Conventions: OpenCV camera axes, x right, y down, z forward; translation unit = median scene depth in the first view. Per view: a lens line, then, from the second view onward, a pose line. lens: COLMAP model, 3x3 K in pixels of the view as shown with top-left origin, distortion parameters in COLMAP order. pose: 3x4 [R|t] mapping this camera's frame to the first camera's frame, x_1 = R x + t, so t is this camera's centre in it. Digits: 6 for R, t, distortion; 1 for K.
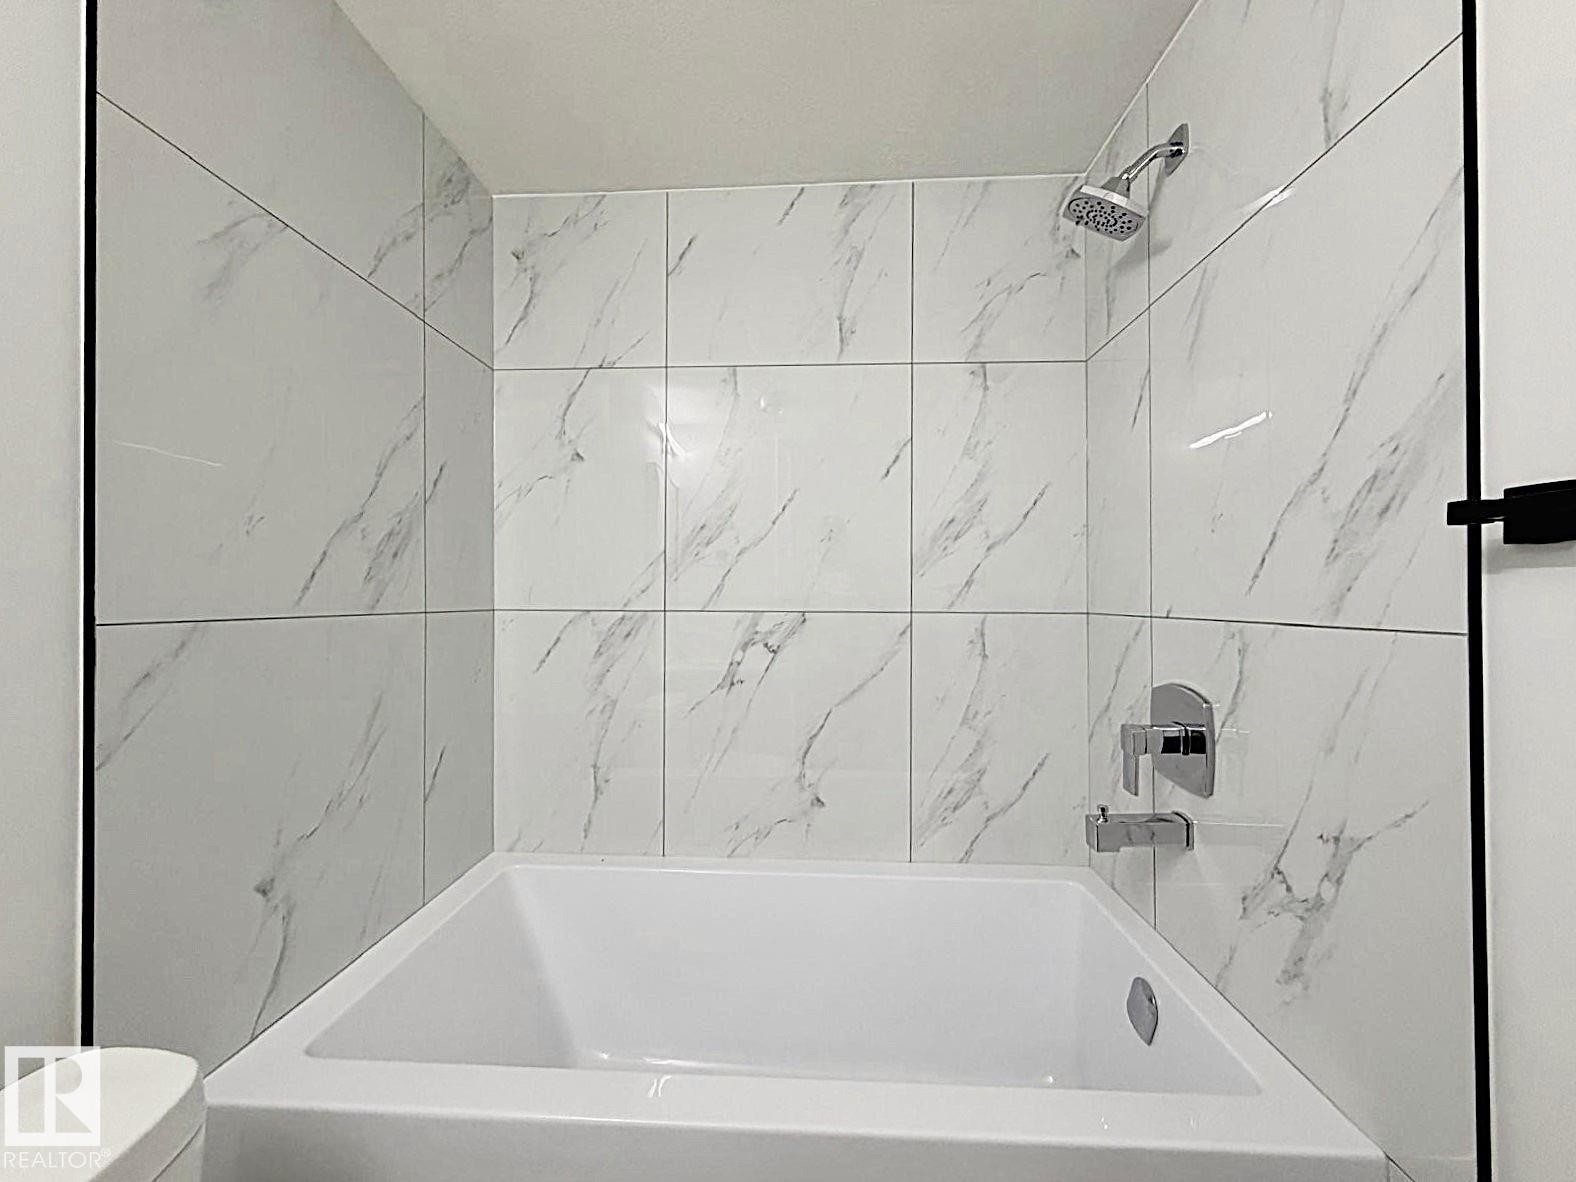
lens RADIAL K [[642.3, 0, 780.3], [0, 642.3, 590.2], [0, 0, 1]] dist [-0.000692, -0.000080]
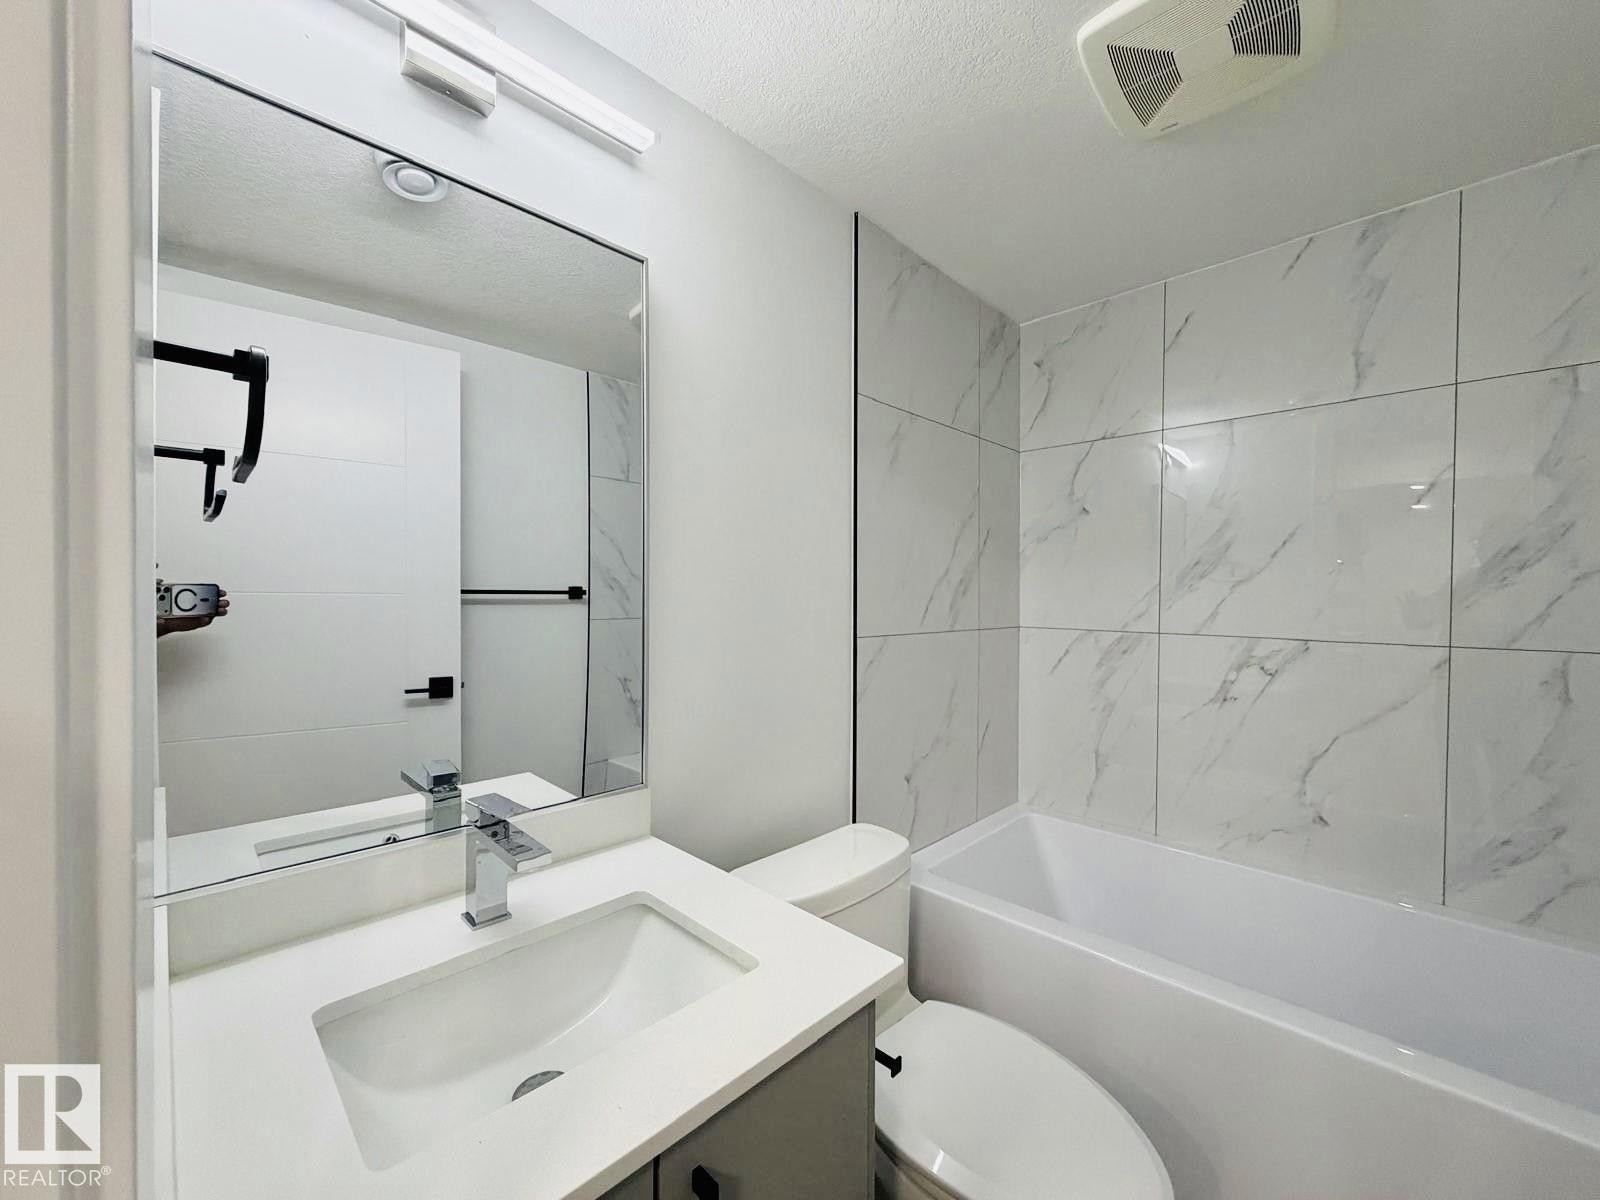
lens RADIAL K [[634.9, 0, 795.9], [0, 634.9, 601.9], [0, 0, 1]] dist [0.000261, 0.000102]
pose [[0.750351, 0.011171, -0.660945, 0.096754], [0.000274, 0.999852, 0.017210, -0.047808], [0.661039, -0.013095, 0.750237, -0.348871]]
